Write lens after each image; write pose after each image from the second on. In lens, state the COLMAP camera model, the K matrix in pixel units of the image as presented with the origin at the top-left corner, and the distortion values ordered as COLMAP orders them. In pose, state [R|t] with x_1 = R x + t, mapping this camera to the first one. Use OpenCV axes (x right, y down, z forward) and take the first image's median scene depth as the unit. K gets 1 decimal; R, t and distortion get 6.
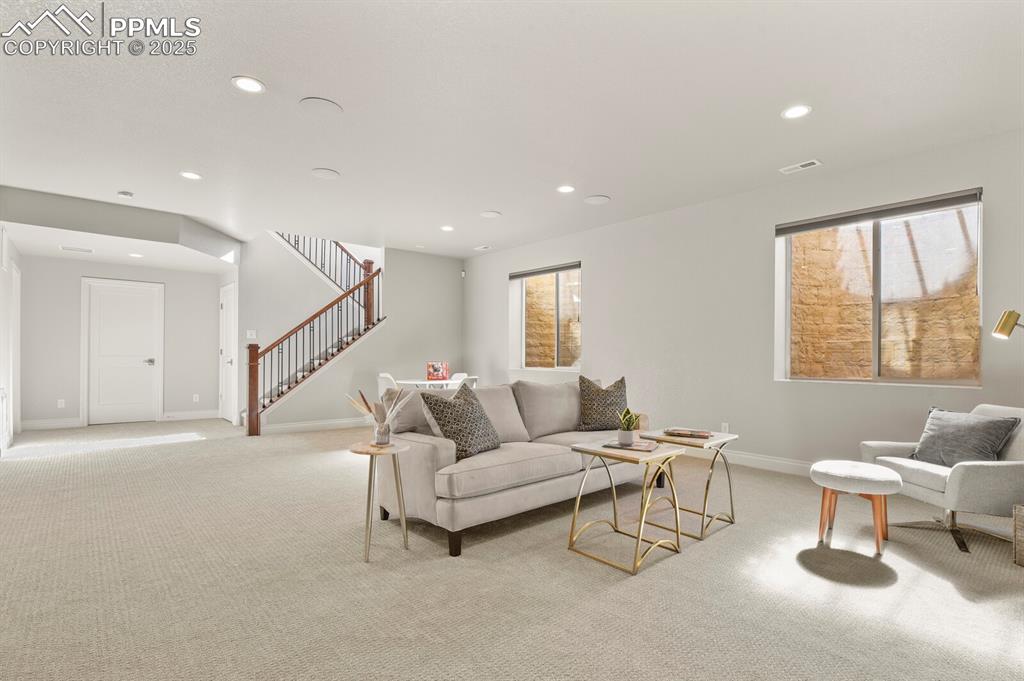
lens RADIAL K [[495.5, 0, 518.1], [0, 495.5, 344.7], [0, 0, 1]] dist [0.000440, -0.000153]
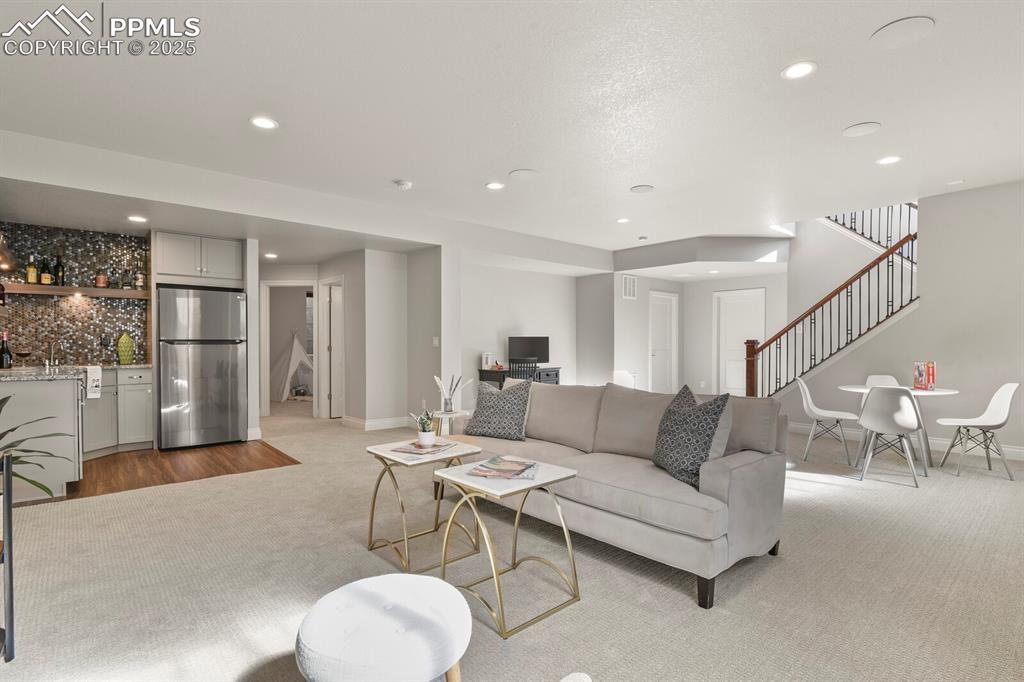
lens RADIAL K [[495.5, 0, 518.1], [0, 495.5, 345.2], [0, 0, 1]] dist [0.000440, -0.000153]
pose [[-0.007531, 0.000549, -0.999971, 0.510118], [0.019894, 0.999802, 0.000399, 0.000284], [0.999774, -0.019891, -0.007540, 0.498427]]
